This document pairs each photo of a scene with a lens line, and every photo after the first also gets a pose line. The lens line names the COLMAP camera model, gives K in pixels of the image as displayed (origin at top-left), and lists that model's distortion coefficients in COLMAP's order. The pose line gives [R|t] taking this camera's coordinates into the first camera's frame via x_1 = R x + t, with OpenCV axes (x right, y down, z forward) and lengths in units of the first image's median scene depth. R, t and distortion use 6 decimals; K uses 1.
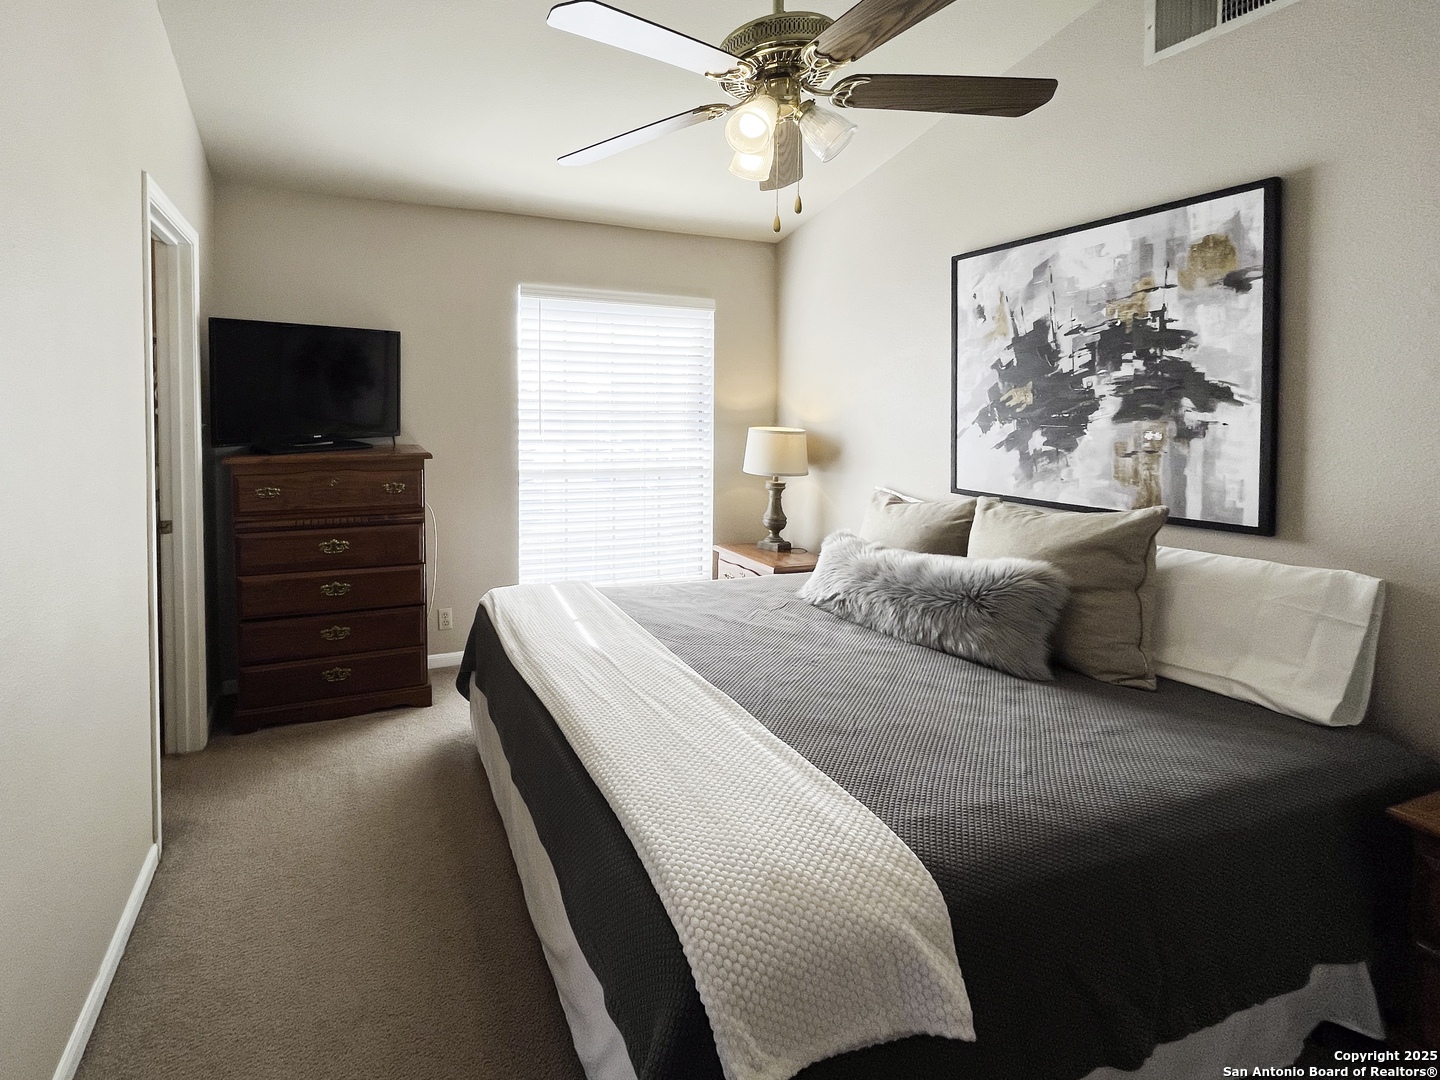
lens RADIAL K [[650.5, 0, 546.3], [0, 650.5, 420.9], [0, 0, 1]] dist [0.001477, 0.000179]
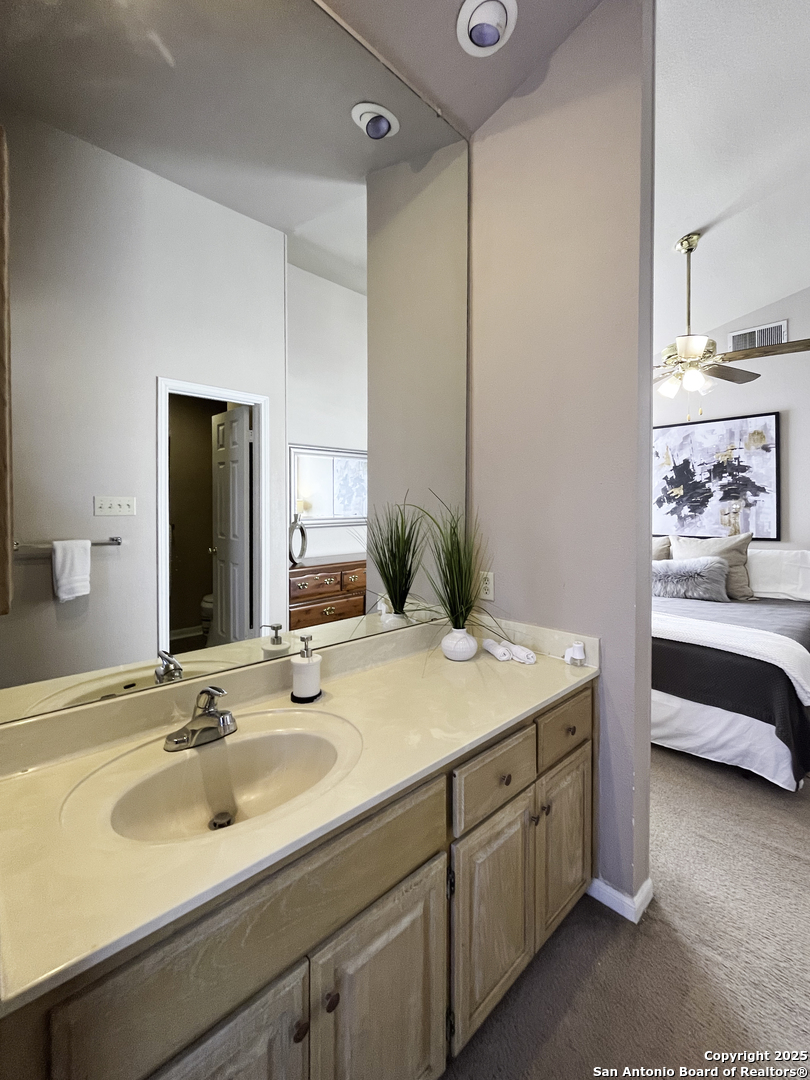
lens RADIAL K [[473.2, 0, 386.6], [0, 473.2, 510.5], [0, 0, 1]] dist [-0.000717, -0.000117]
pose [[0.905166, -0.010069, 0.424939, -1.062239], [0.017203, 0.999768, -0.012955, 0.038331], [-0.424710, 0.019037, 0.905129, -0.093423]]
